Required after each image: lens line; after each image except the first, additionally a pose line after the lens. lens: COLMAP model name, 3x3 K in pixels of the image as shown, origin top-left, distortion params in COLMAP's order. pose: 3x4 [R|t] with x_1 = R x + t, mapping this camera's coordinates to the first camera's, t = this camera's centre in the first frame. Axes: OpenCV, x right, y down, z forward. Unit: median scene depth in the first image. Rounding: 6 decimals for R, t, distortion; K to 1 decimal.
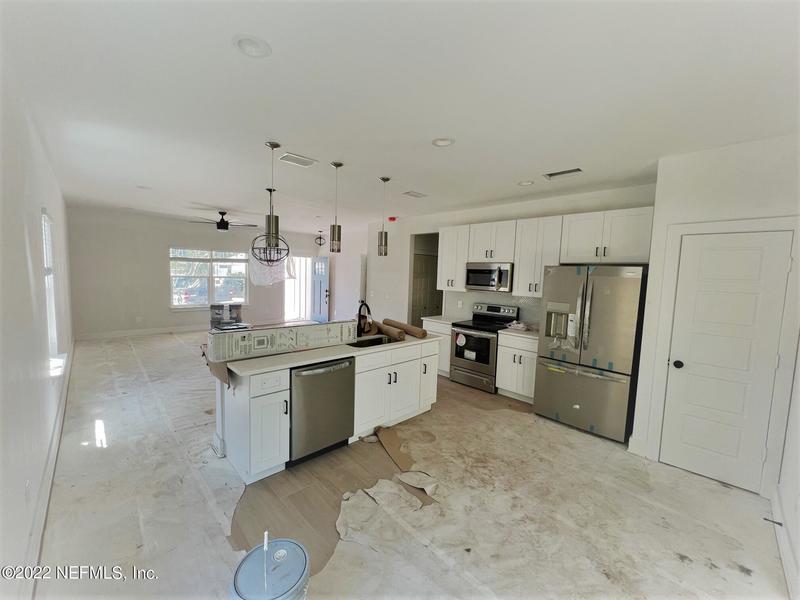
lens RADIAL K [[322.0, 0, 398.9], [0, 322.0, 298.2], [0, 0, 1]] dist [0.000468, 0.000594]
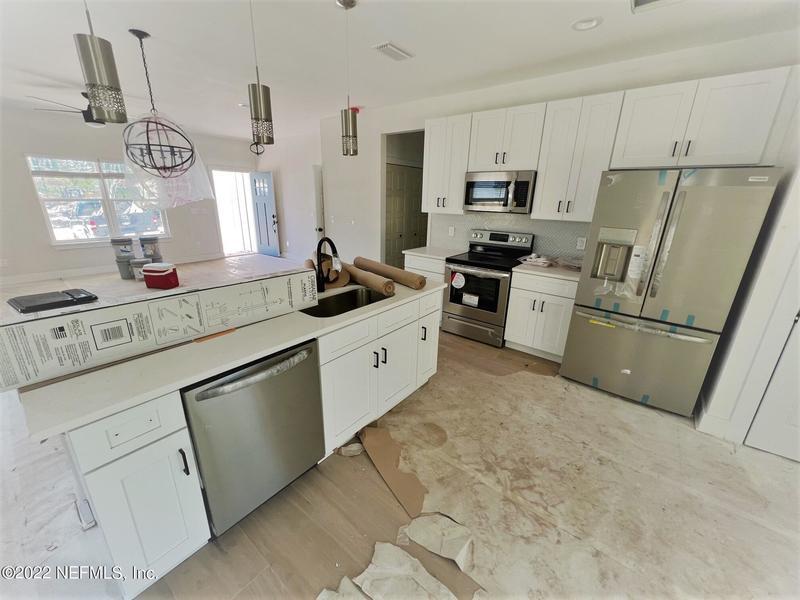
lens RADIAL K [[322.0, 0, 398.3], [0, 322.0, 299.0], [0, 0, 1]] dist [0.000468, 0.000594]
pose [[0.992242, -0.049032, 0.114248, -0.046264], [0.021012, 0.971863, 0.234608, -0.010672], [-0.122537, -0.230388, 0.965353, 0.370390]]
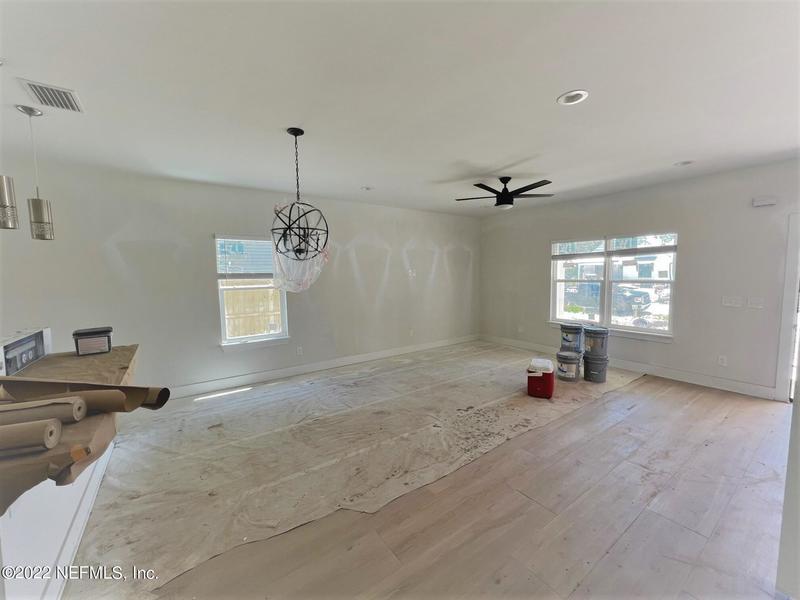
lens RADIAL K [[322.0, 0, 397.8], [0, 322.0, 300.5], [0, 0, 1]] dist [0.000468, 0.000594]
pose [[-0.156002, 0.055019, -0.986223, 0.216068], [-0.067294, 0.995536, 0.066183, -0.098563], [0.985462, 0.076691, -0.151604, 1.627077]]
